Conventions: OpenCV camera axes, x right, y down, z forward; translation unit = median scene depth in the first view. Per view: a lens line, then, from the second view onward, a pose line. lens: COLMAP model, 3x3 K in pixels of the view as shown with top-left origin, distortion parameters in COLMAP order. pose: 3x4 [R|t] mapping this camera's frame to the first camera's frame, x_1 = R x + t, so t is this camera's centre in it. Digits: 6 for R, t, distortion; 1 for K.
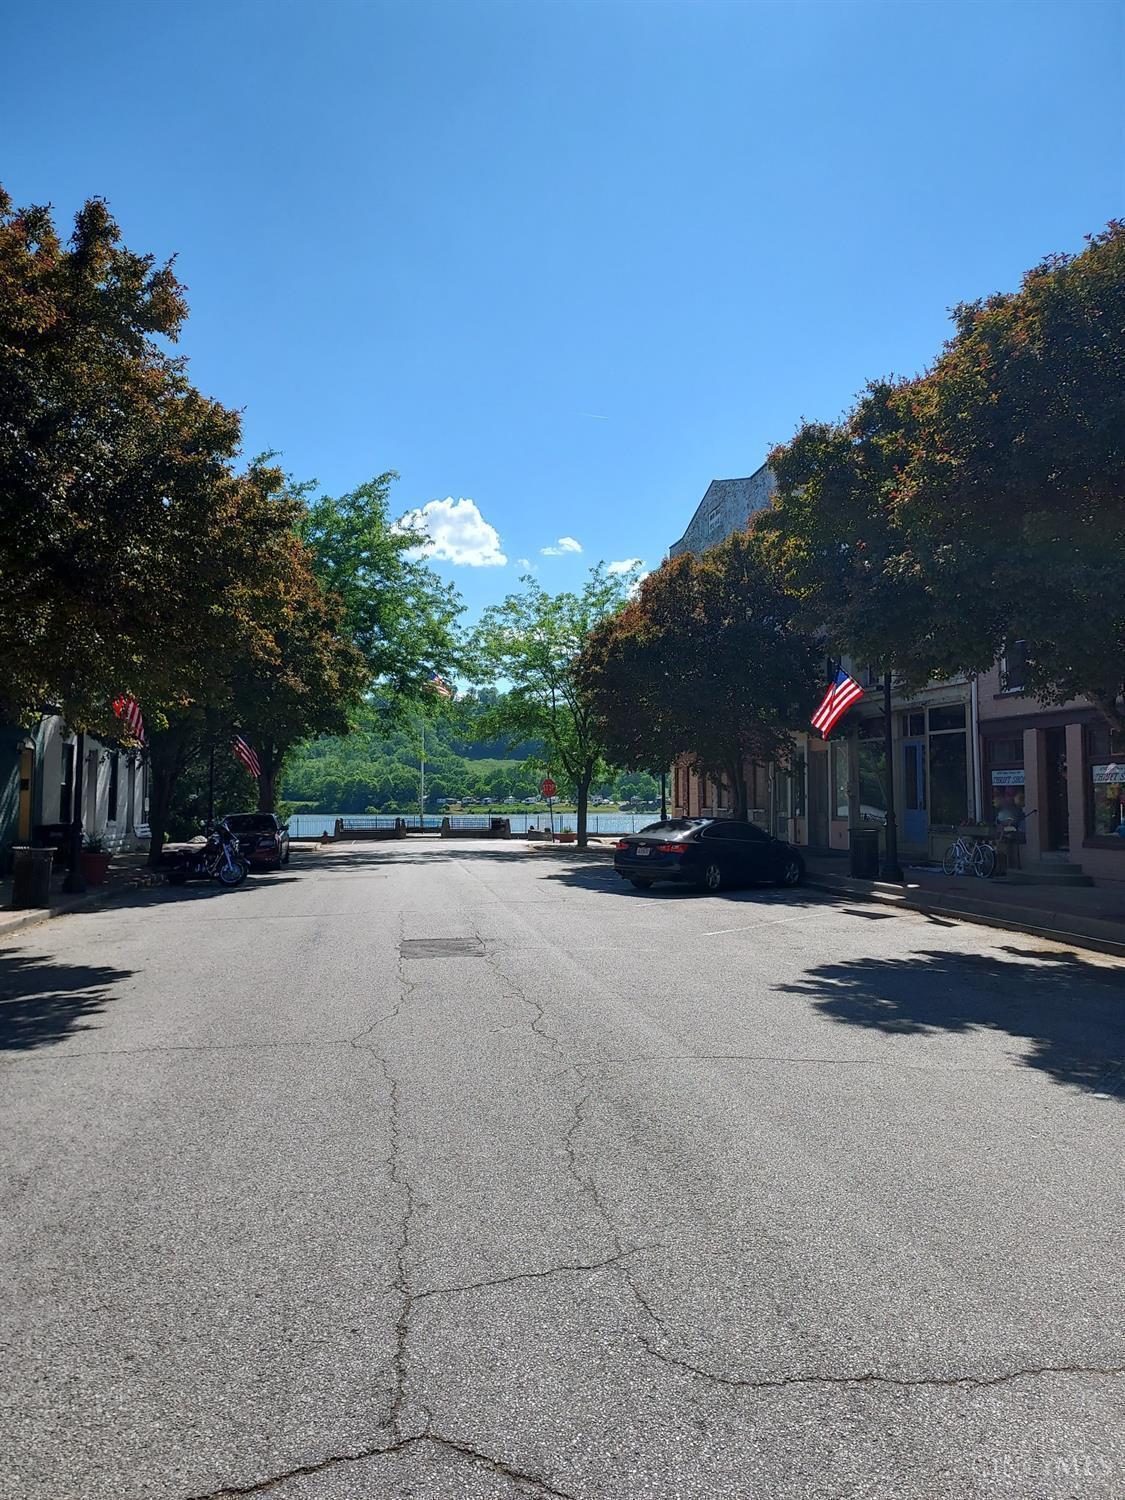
lens RADIAL K [[1010.1, 0, 562.5], [0, 1010.1, 750.0], [0, 0, 1]] dist [0.008111, 0.002874]
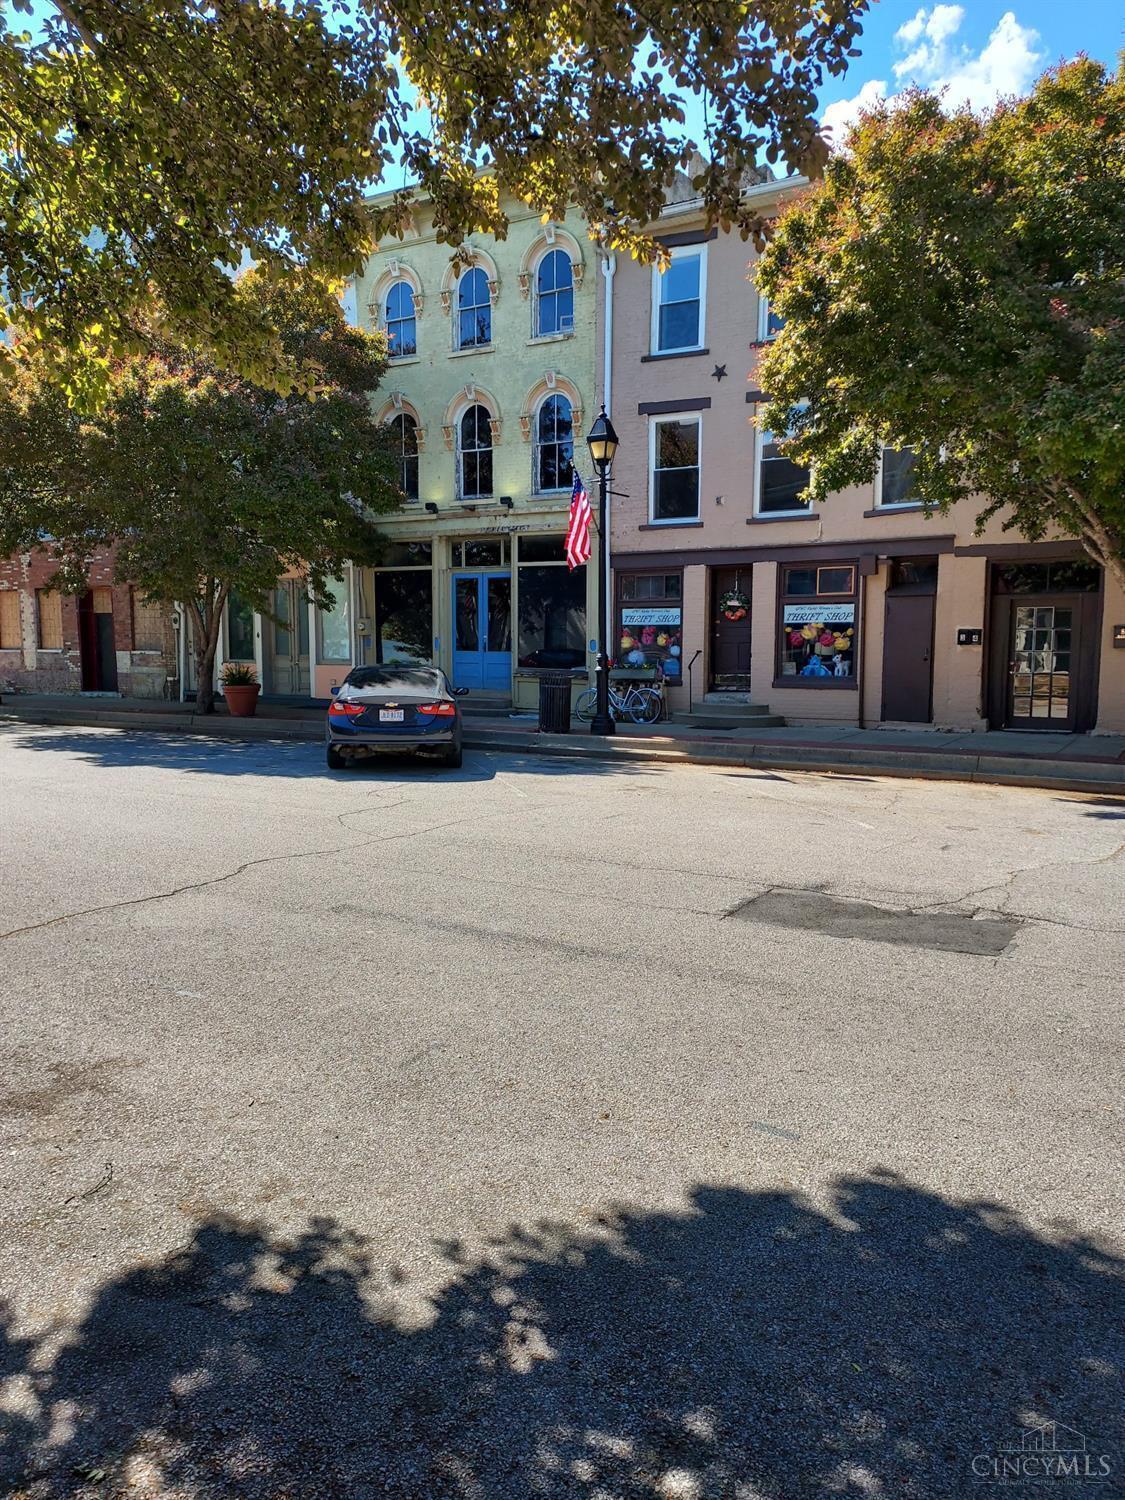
lens RADIAL K [[1010.1, 0, 562.5], [0, 1010.1, 750.0], [0, 0, 1]] dist [0.008111, 0.002874]
pose [[0.671087, -0.077963, 0.737268, -0.335421], [-0.036653, 0.989750, 0.138024, 0.025297], [-0.740472, -0.119650, 0.661351, 0.455680]]
